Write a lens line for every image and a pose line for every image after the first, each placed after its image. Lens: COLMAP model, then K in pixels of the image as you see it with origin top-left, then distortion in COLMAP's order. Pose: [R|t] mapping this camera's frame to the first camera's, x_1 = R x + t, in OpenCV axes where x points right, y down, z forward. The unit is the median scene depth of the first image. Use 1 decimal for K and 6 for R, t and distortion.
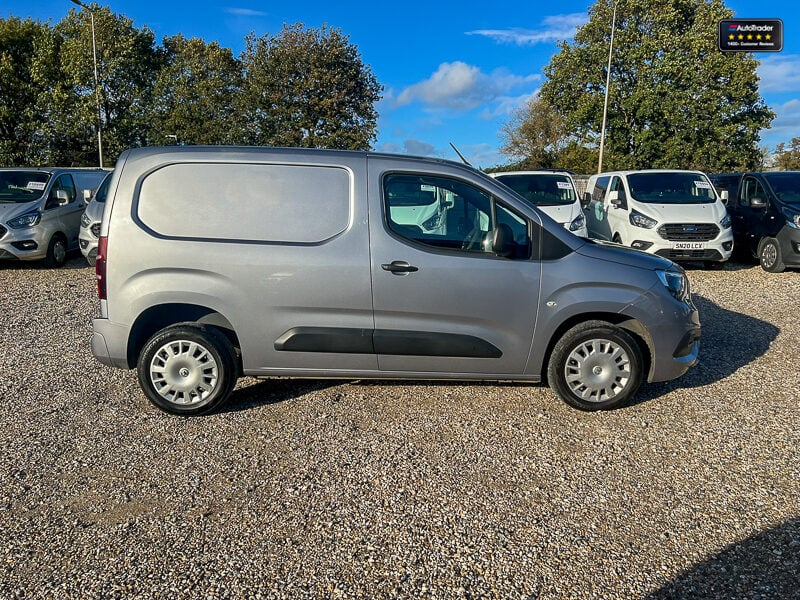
lens RADIAL K [[602.0, 0, 394.9], [0, 602.0, 299.7], [0, 0, 1]] dist [0.043627, -0.047534]
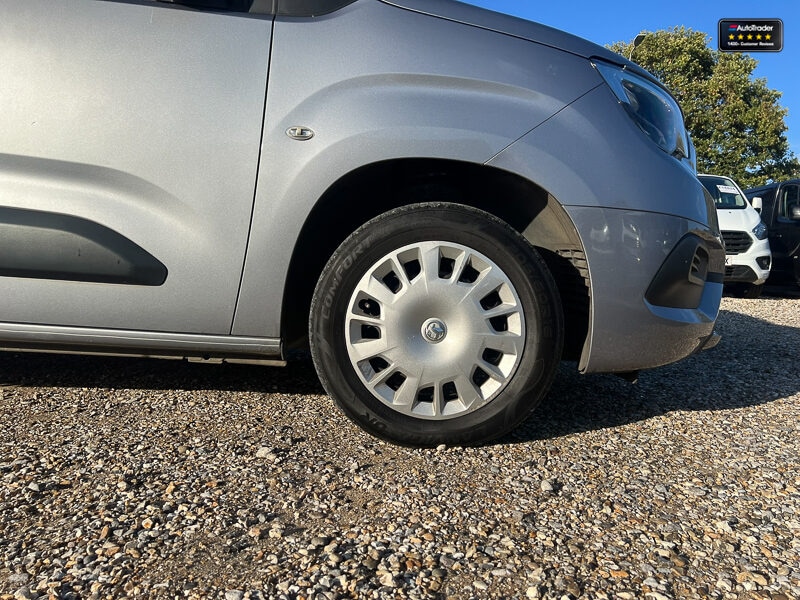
lens RADIAL K [[602.0, 0, 401.3], [0, 602.0, 293.6], [0, 0, 1]] dist [0.043627, -0.047534]
pose [[0.999030, 0.029883, -0.032334, 0.324414], [-0.033621, 0.991956, -0.122035, 0.138863], [0.028428, 0.123004, 0.991999, 0.637818]]
